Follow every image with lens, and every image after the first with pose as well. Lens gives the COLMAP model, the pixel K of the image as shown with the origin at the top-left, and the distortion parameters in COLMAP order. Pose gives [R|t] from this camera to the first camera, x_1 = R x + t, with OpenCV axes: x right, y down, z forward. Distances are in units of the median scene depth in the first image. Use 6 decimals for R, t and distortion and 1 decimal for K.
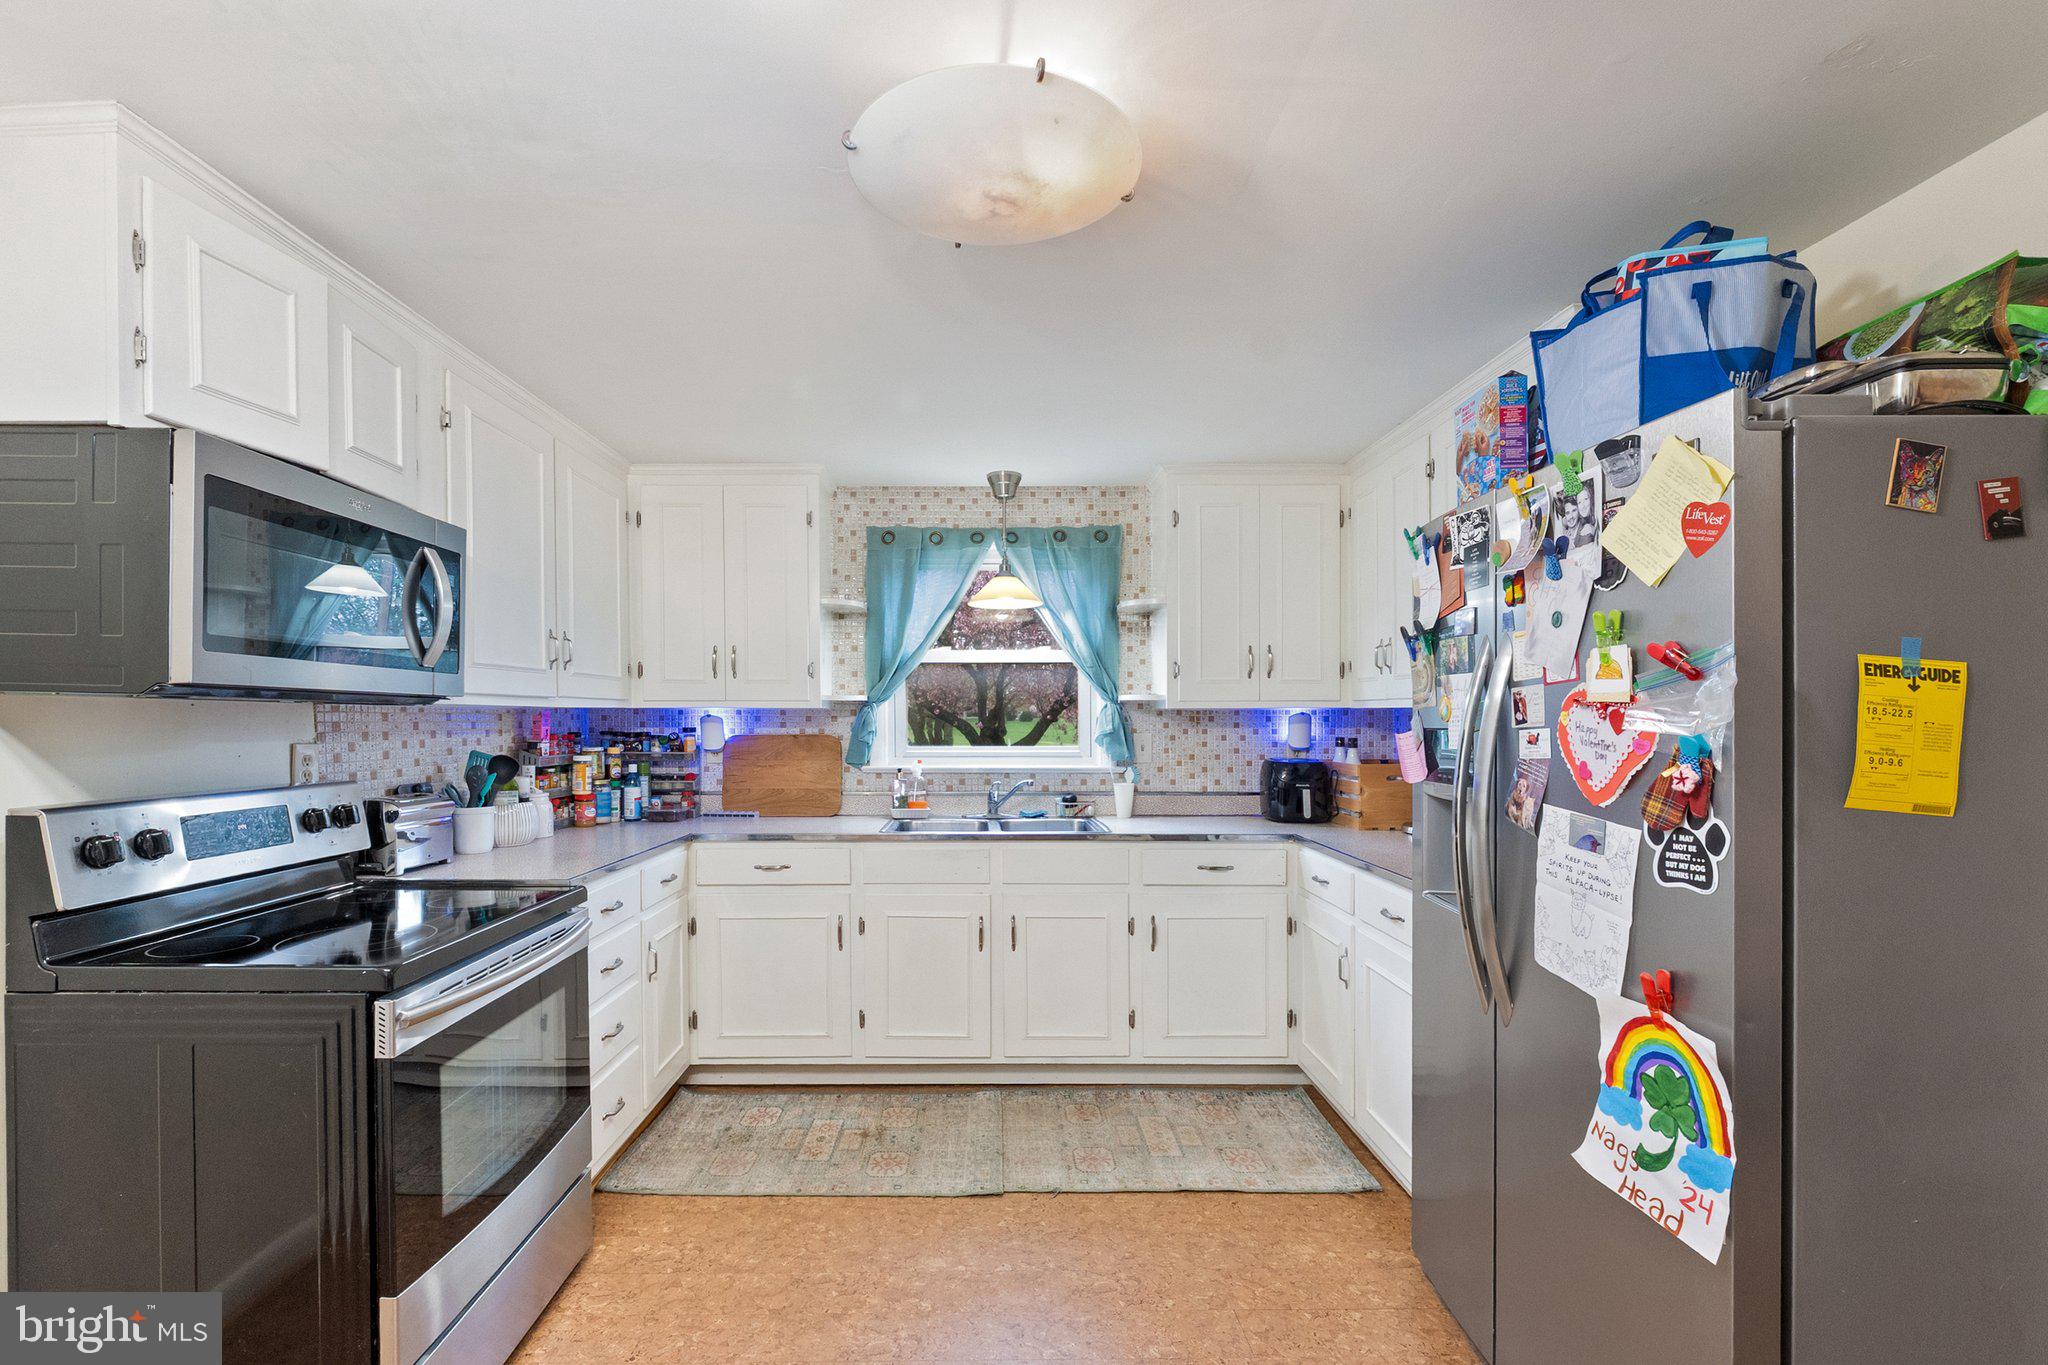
lens RADIAL K [[879.7, 0, 1020.7], [0, 879.7, 722.7], [0, 0, 1]] dist [-0.003513, -0.000343]
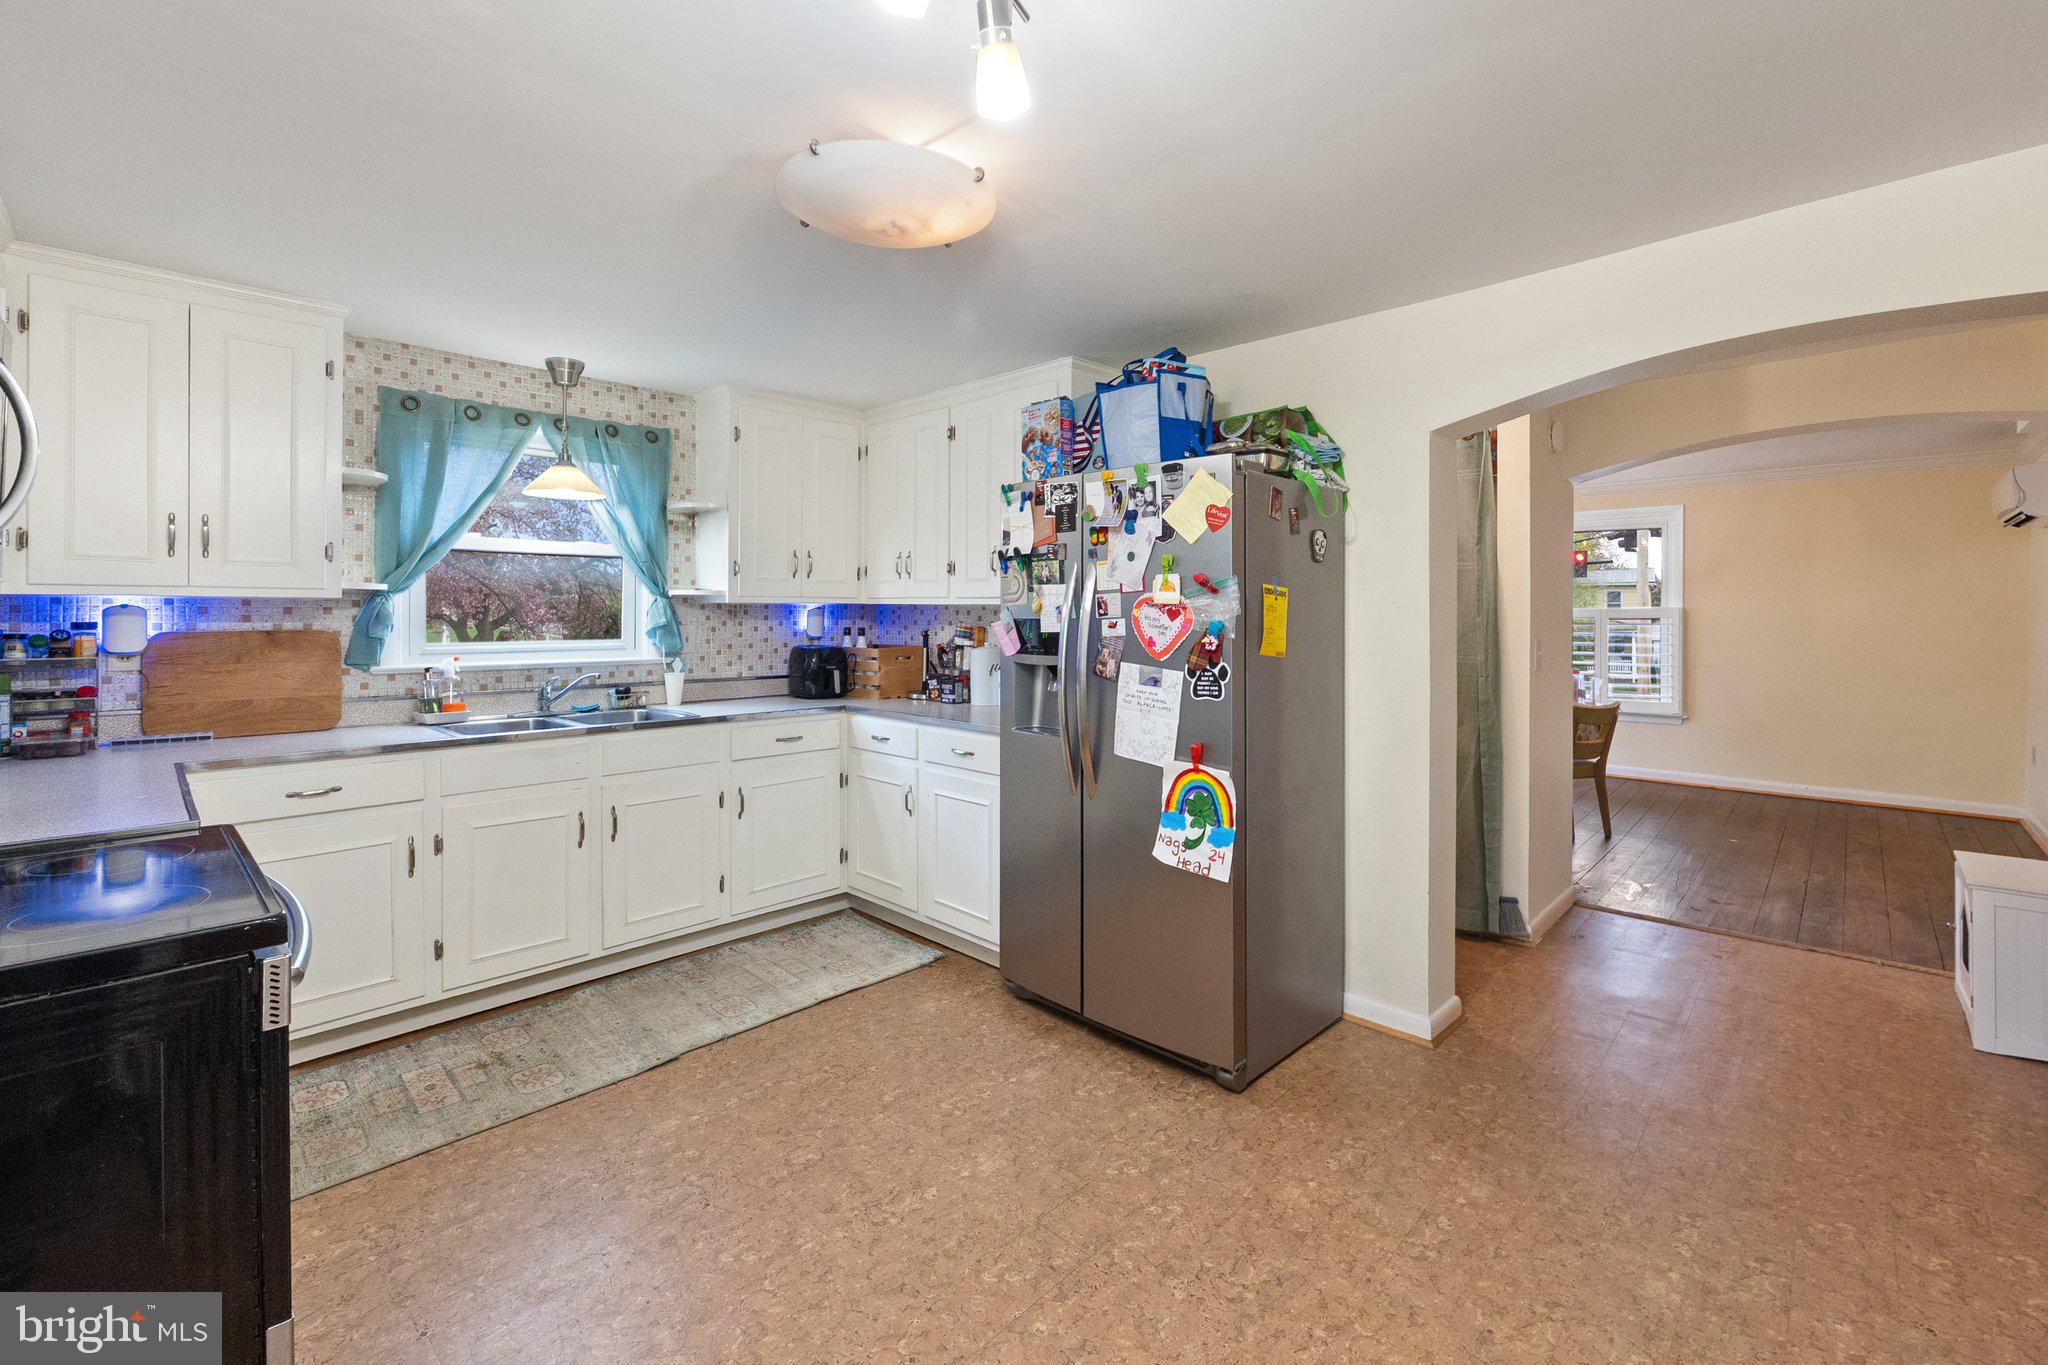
lens RADIAL K [[848.4, 0, 1018.7], [0, 848.4, 605.0], [0, 0, 1]] dist [-0.001392, -0.000049]
pose [[0.708954, 0.008691, 0.705202, -0.330904], [0.000490, 0.999918, -0.012815, 0.000542], [-0.705255, 0.009431, 0.708891, -0.019811]]
